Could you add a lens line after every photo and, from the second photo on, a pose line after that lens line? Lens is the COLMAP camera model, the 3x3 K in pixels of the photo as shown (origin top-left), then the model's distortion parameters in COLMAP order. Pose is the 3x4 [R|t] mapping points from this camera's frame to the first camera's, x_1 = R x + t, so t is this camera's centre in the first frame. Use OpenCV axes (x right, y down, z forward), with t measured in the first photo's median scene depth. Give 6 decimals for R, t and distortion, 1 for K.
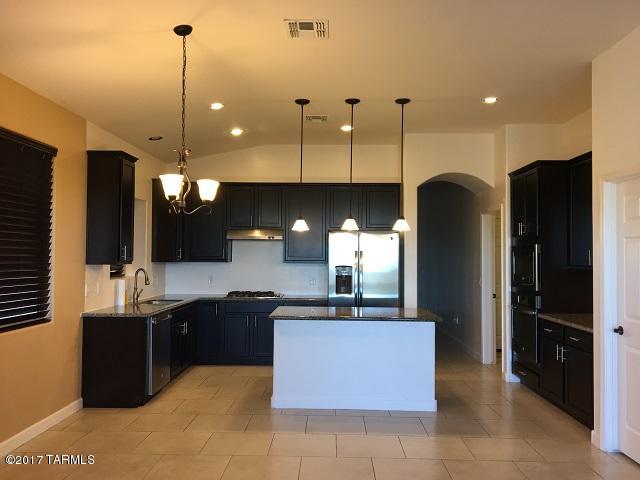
lens RADIAL K [[537.1, 0, 320.0], [0, 537.1, 240.0], [0, 0, 1]] dist [0.013267, 0.000439]
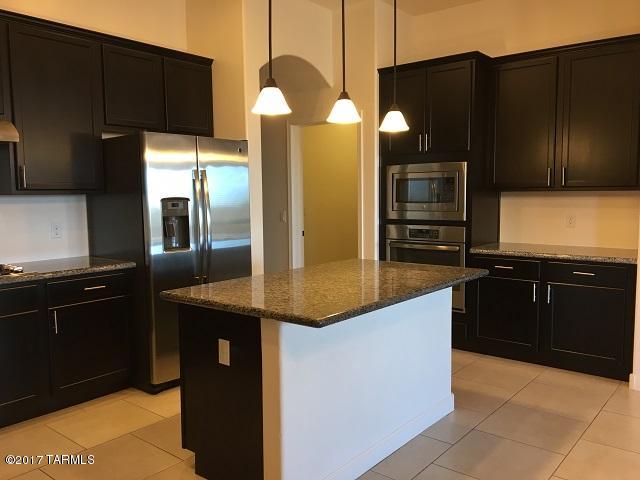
lens RADIAL K [[537.1, 0, 320.0], [0, 537.1, 240.0], [0, 0, 1]] dist [0.013267, 0.000439]
pose [[0.620968, -0.084401, 0.779279, -0.291737], [-0.006273, 0.993619, 0.112614, 0.028493], [-0.783811, -0.074818, 0.616476, 0.553314]]
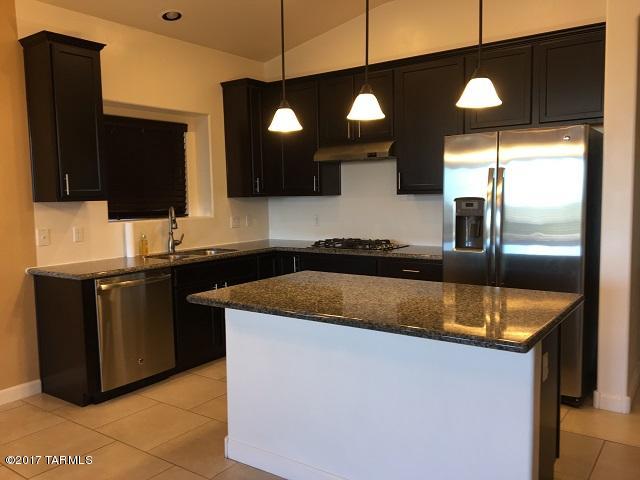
lens RADIAL K [[537.1, 0, 320.0], [0, 537.1, 240.0], [0, 0, 1]] dist [0.013267, 0.000439]
pose [[0.825087, 0.024351, -0.564481, 0.227650], [0.042497, 0.993566, 0.104977, 0.027429], [0.563406, -0.110604, 0.818743, 0.472063]]
